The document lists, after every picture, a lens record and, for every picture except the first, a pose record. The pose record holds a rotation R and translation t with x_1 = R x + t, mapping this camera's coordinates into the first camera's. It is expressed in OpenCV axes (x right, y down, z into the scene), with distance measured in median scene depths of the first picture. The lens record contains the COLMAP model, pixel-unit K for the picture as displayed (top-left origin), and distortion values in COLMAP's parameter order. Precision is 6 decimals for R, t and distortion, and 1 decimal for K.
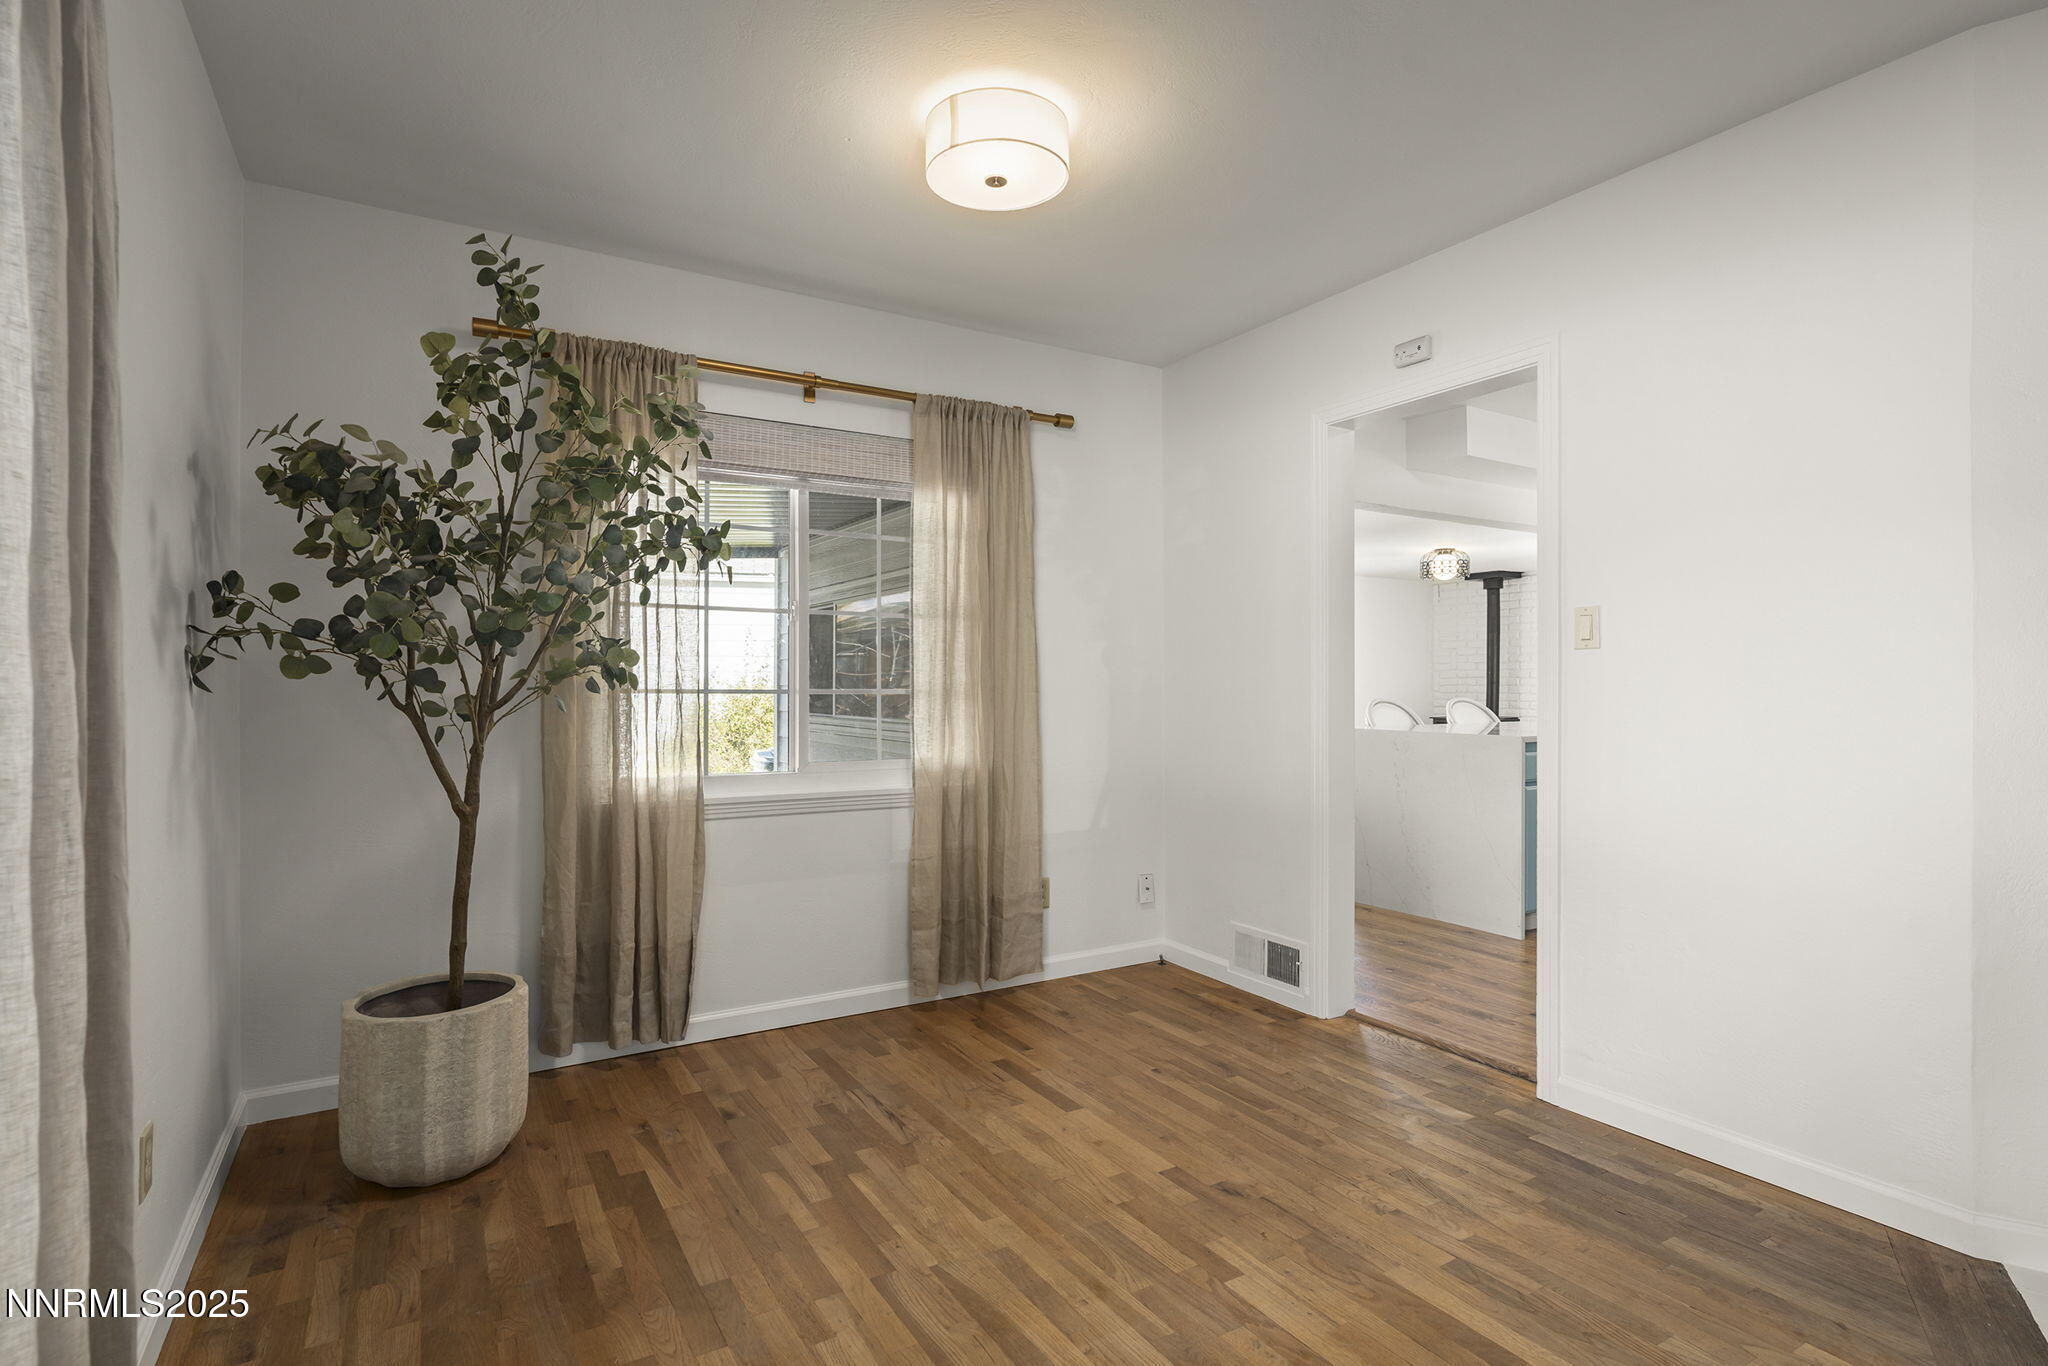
lens RADIAL K [[1000.9, 0, 1024.0], [0, 1000.9, 683.0], [0, 0, 1]] dist [-0.001616, 0.000379]
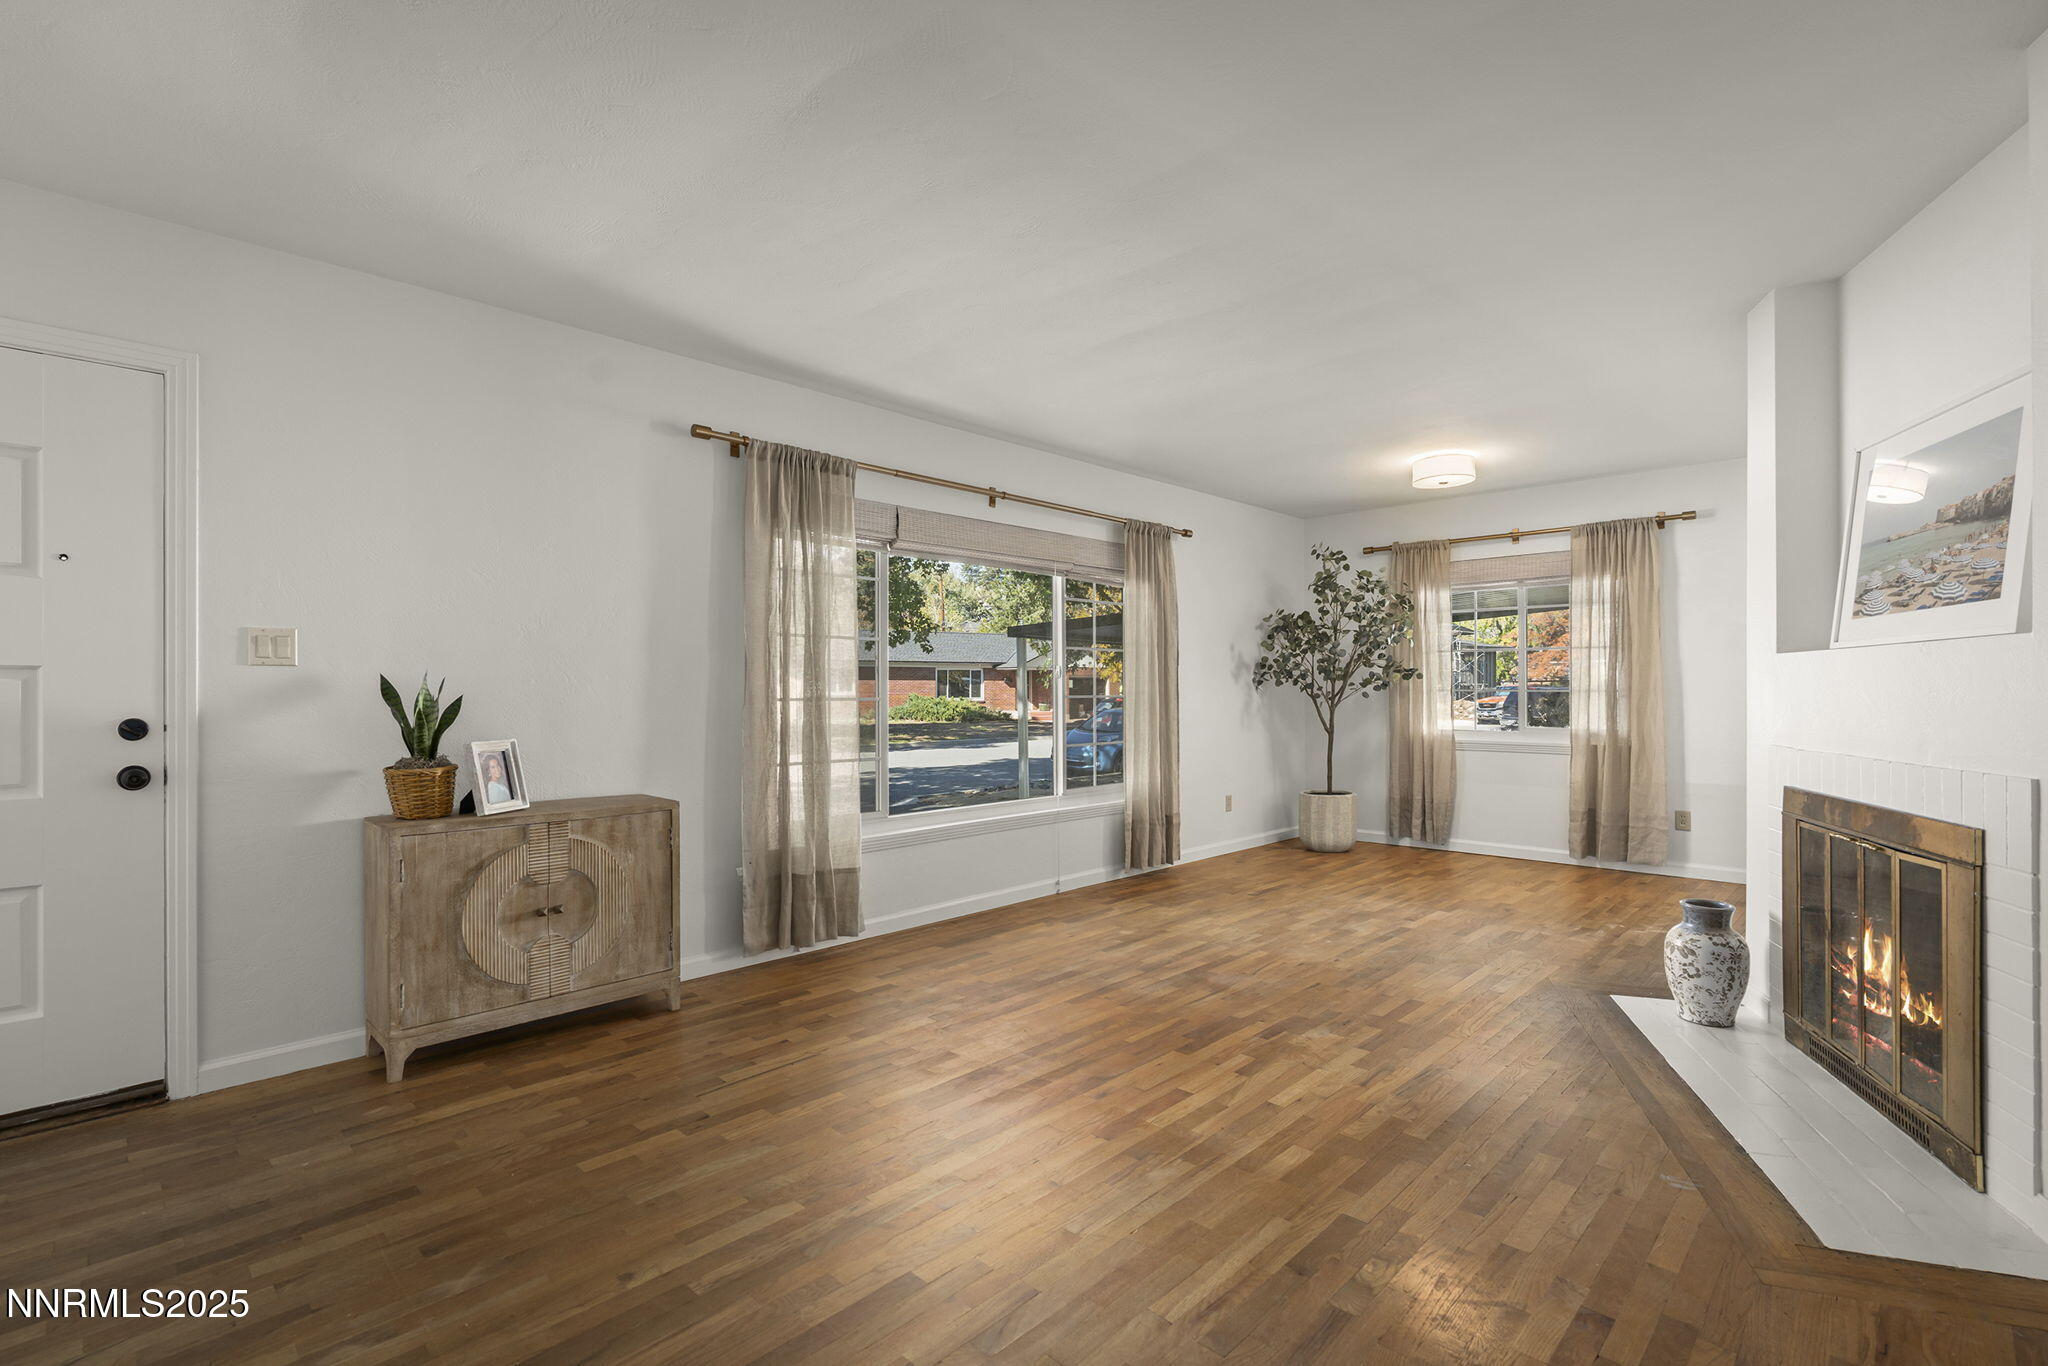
lens RADIAL K [[931.9, 0, 1022.3], [0, 931.9, 690.2], [0, 0, 1]] dist [0.000493, -0.000011]
pose [[0.256115, -0.002329, -0.966643, 1.874730], [0.006245, 0.999980, -0.000755, 0.003319], [0.966626, -0.005843, 0.256125, -0.585425]]
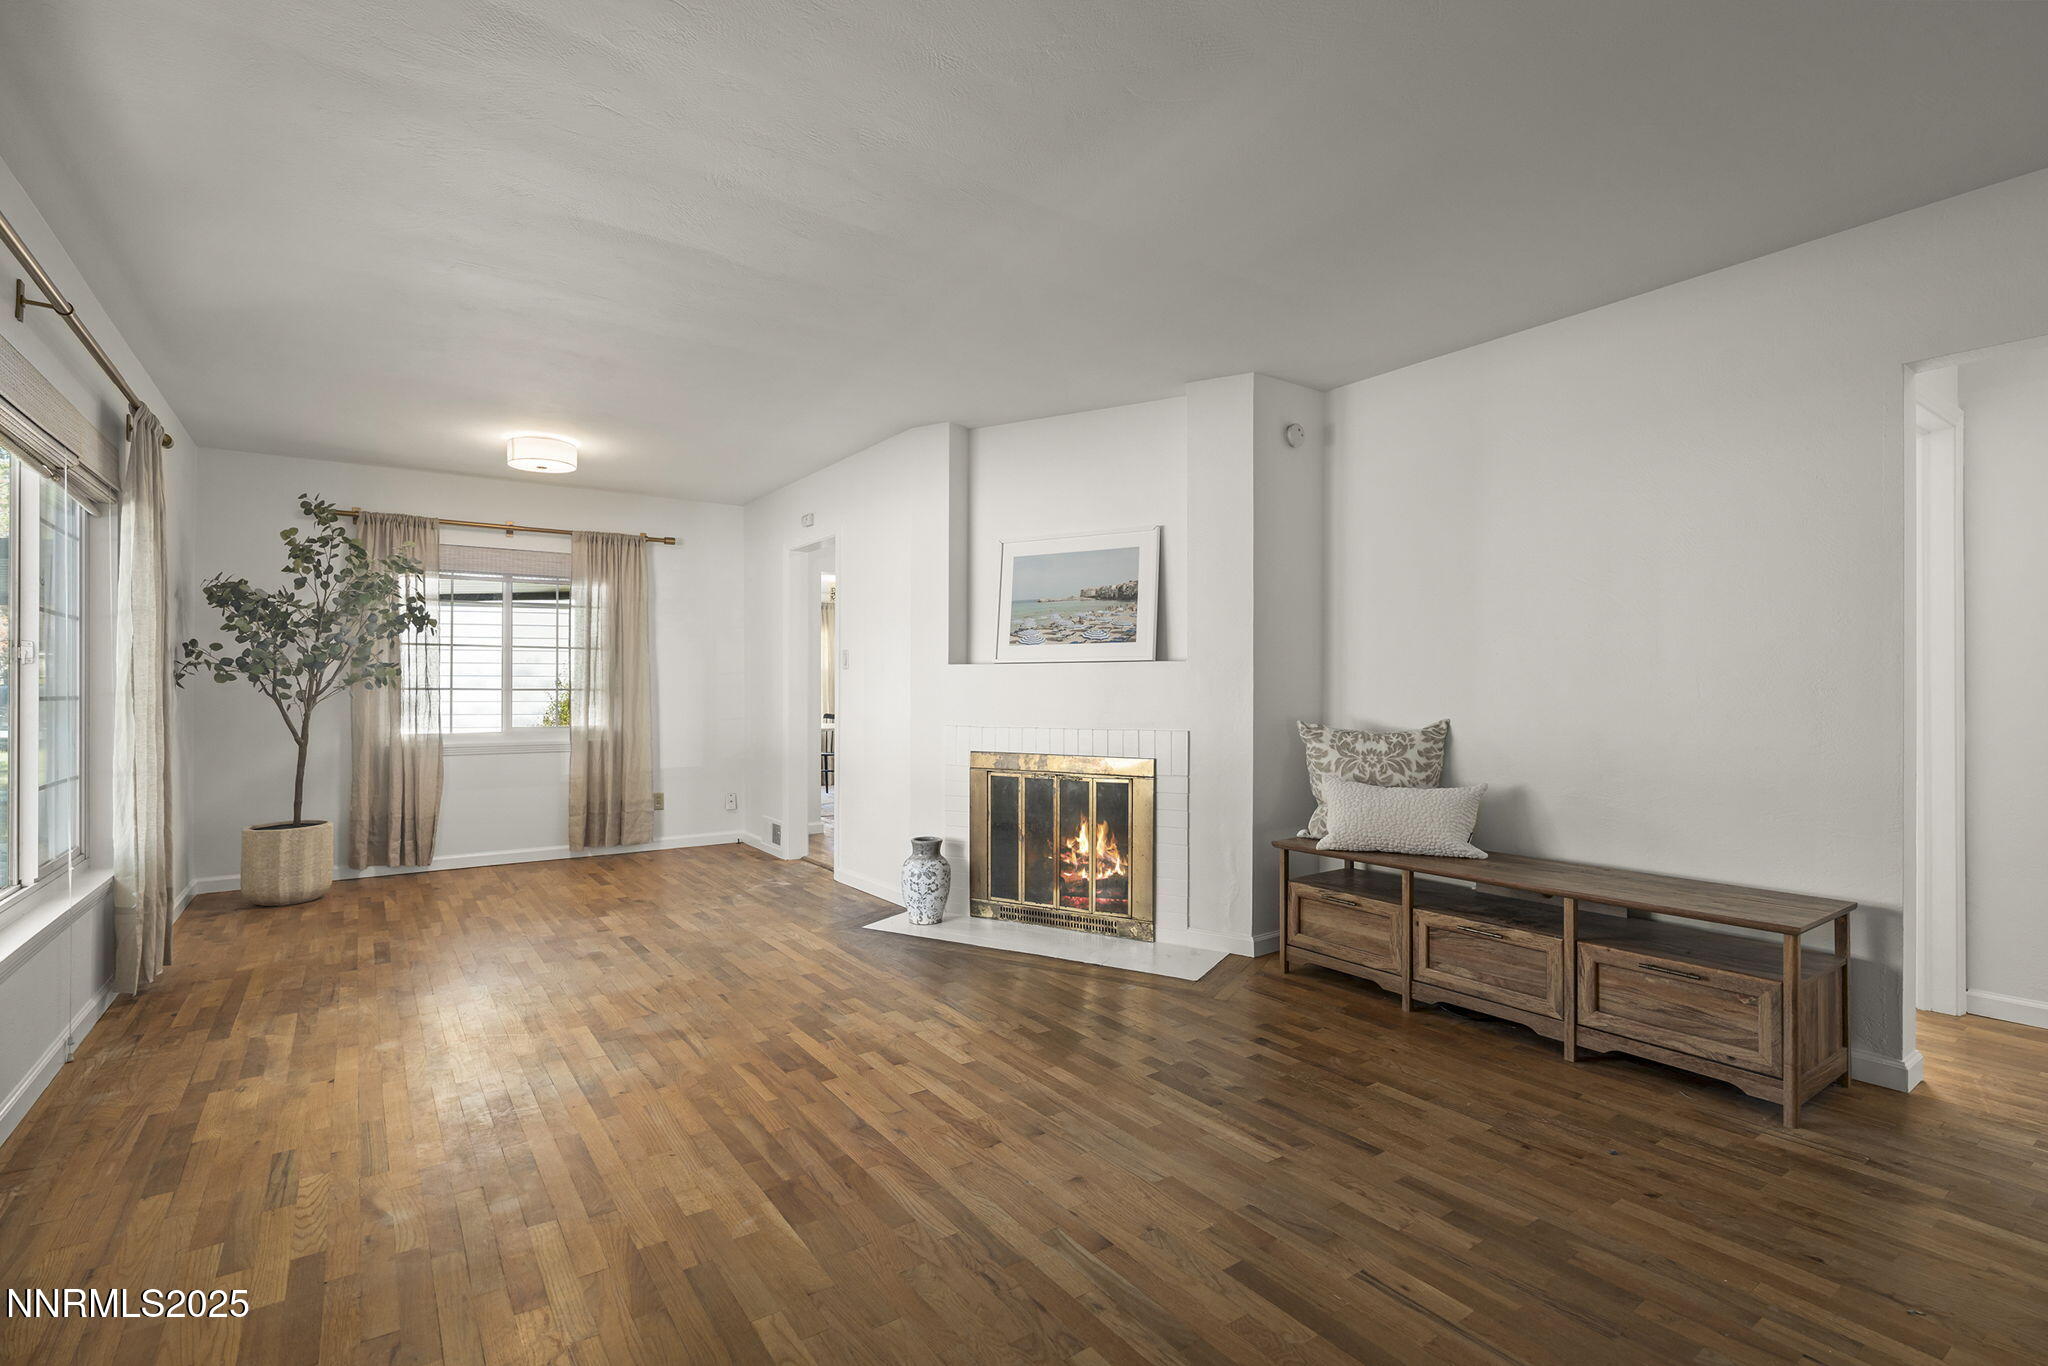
lens RADIAL K [[949.8, 0, 1028.7], [0, 949.8, 680.9], [0, 0, 1]] dist [-0.005096, 0.002587]
pose [[0.997460, -0.000001, 0.071229, 0.913090], [0.000418, 0.999983, -0.005844, 0.004394], [-0.071227, 0.005859, 0.997443, -1.230630]]
